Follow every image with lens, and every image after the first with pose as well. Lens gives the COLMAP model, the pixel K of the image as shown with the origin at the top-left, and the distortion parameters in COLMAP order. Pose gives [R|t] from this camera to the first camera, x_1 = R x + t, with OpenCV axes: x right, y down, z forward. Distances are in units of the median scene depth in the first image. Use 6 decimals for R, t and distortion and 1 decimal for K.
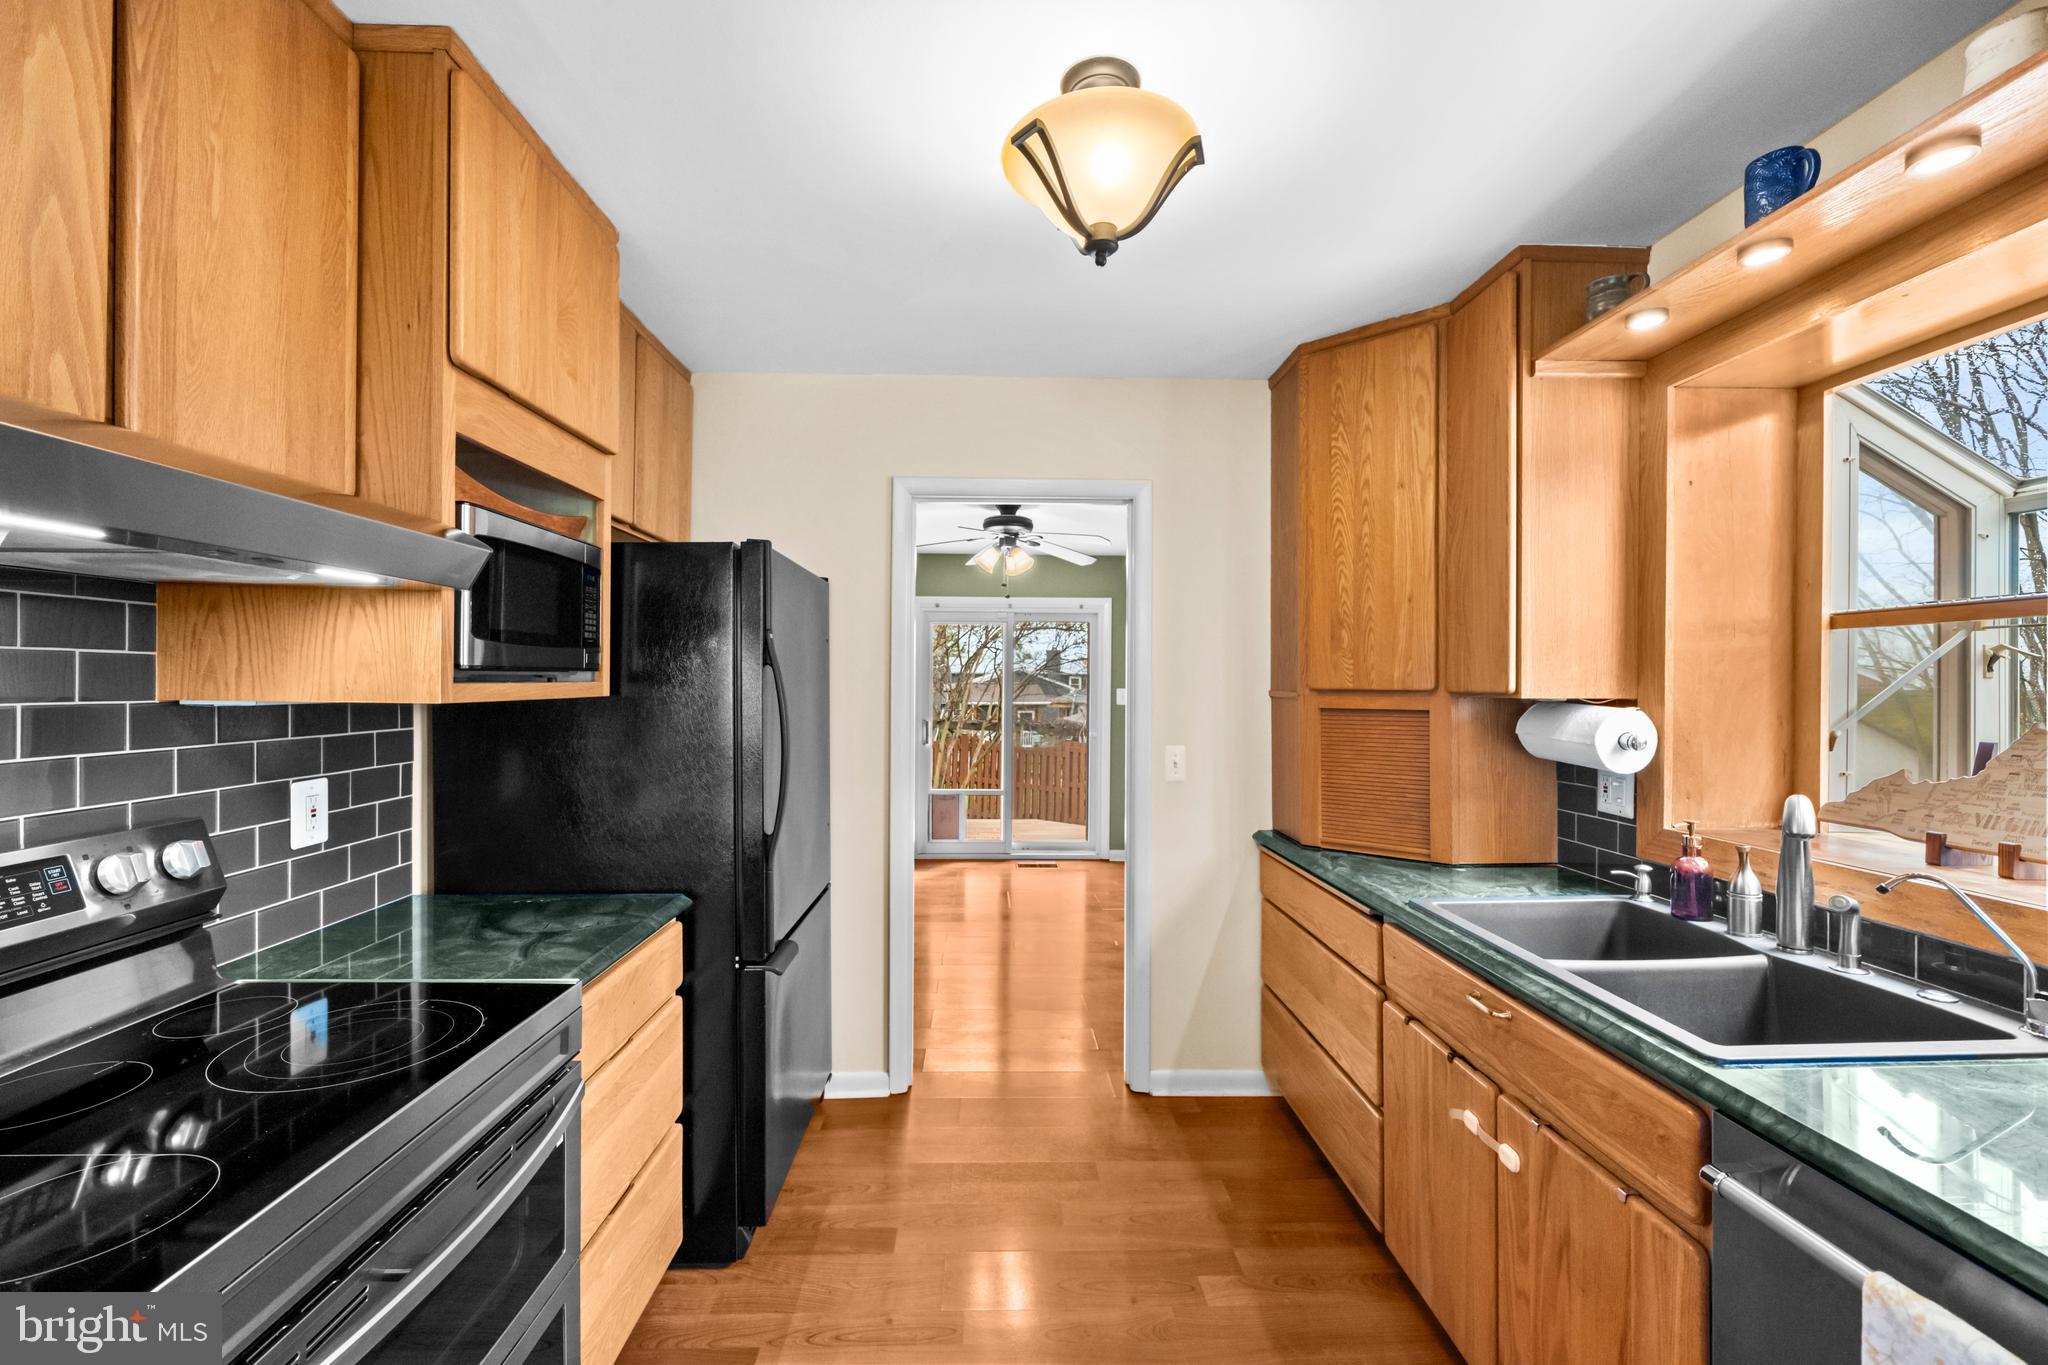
lens RADIAL K [[858.6, 0, 1014.6], [0, 858.6, 685.8], [0, 0, 1]] dist [-0.003366, 0.000723]
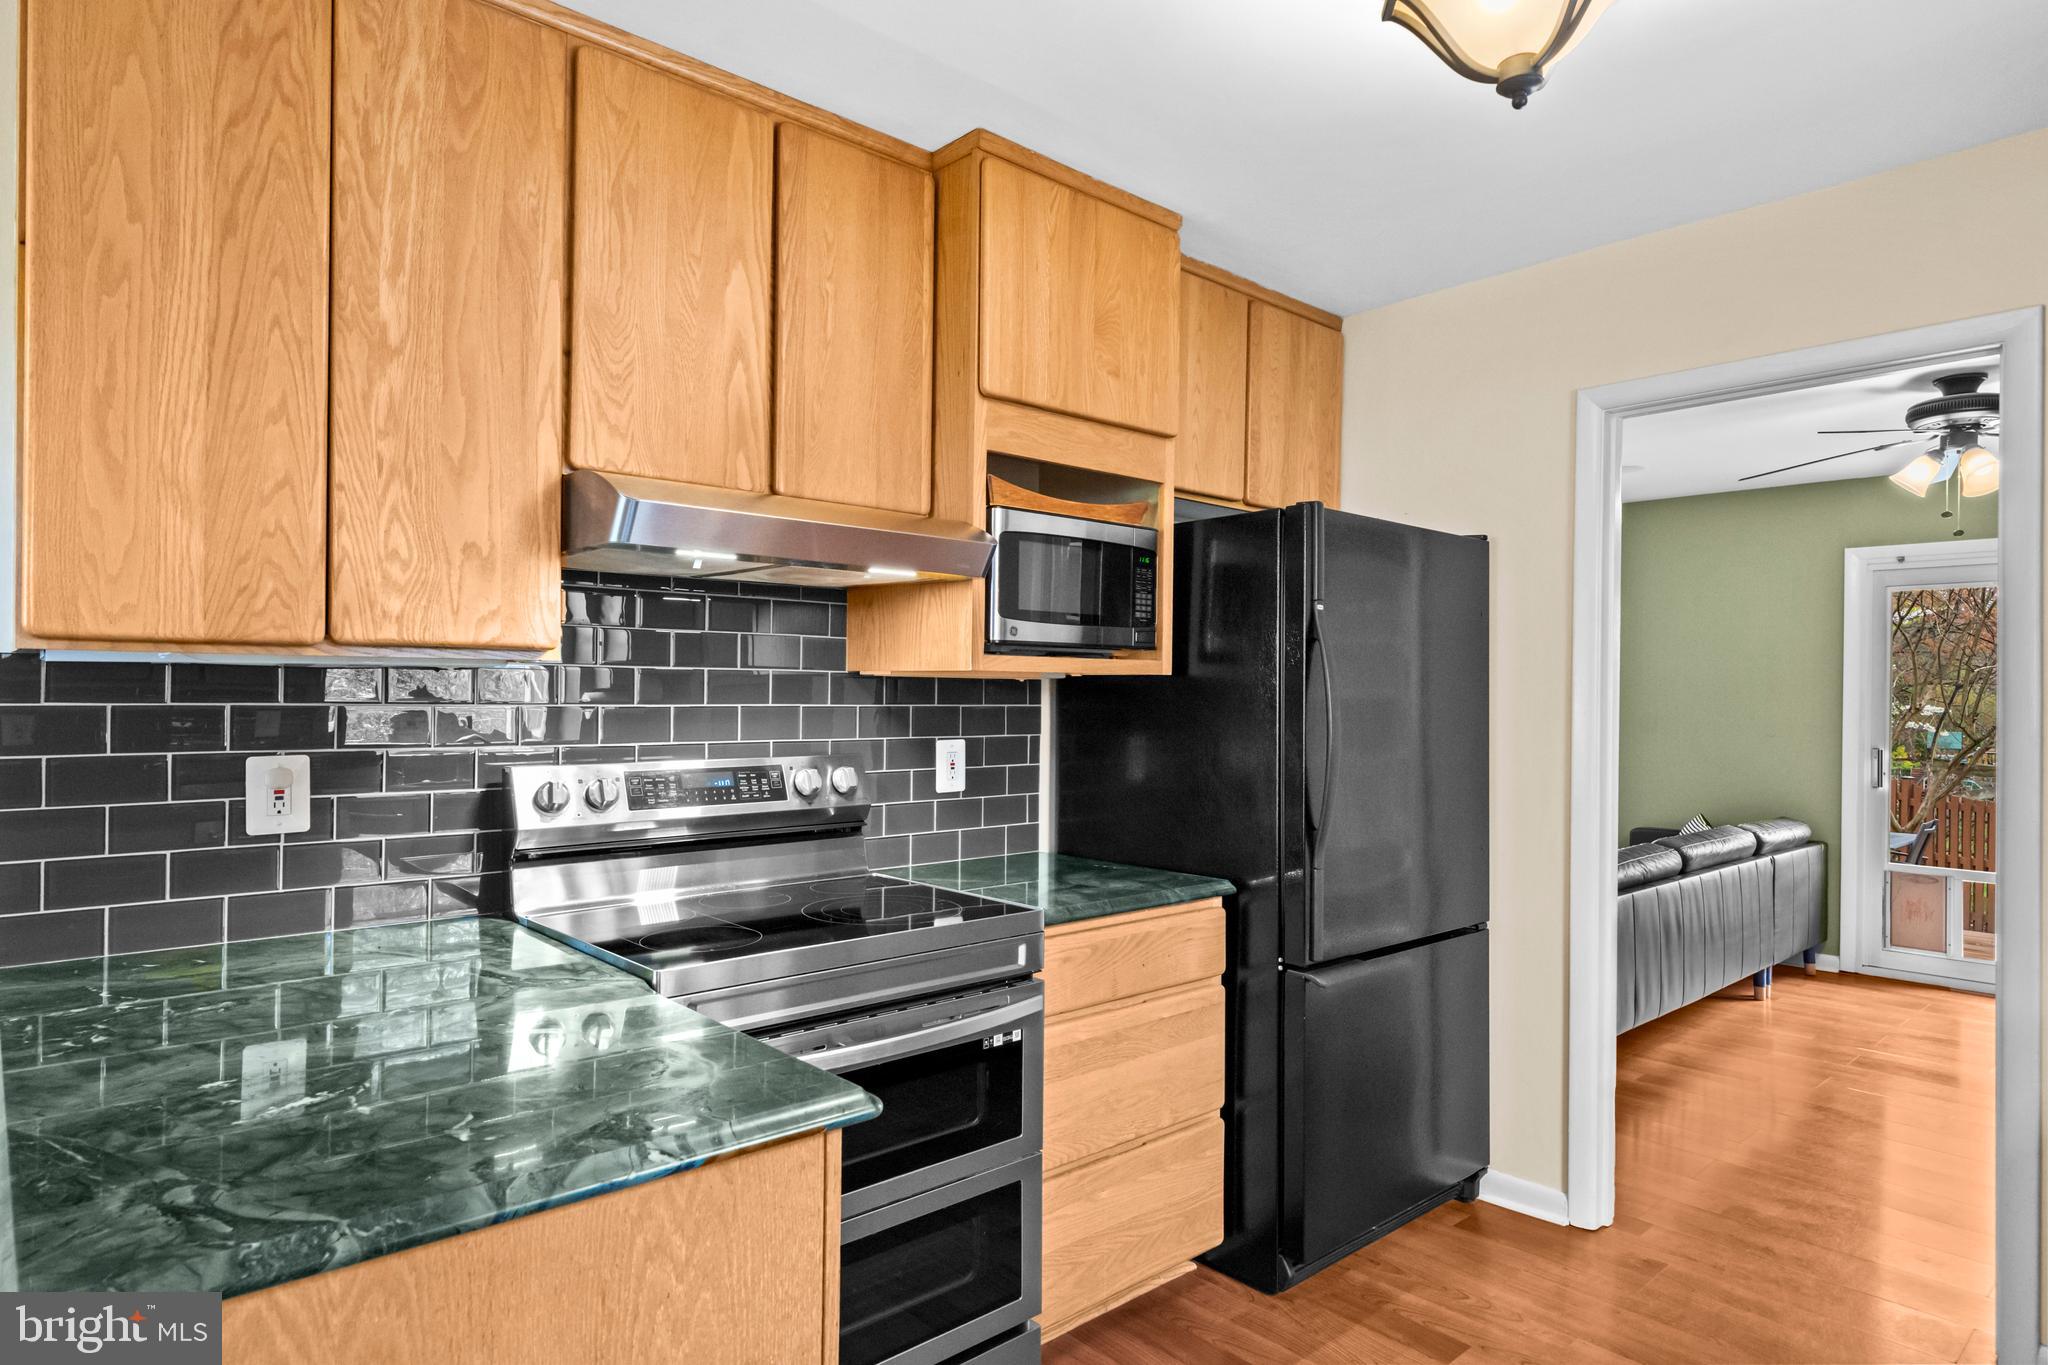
lens RADIAL K [[1164.1, 0, 1010.3], [0, 1164.1, 686.4], [0, 0, 1]] dist [0.005378, -0.000265]
pose [[0.647774, -0.003916, -0.761823, 0.556461], [-0.009621, 0.999865, -0.013320, 0.055916], [0.761772, 0.015958, 0.647649, -0.042591]]
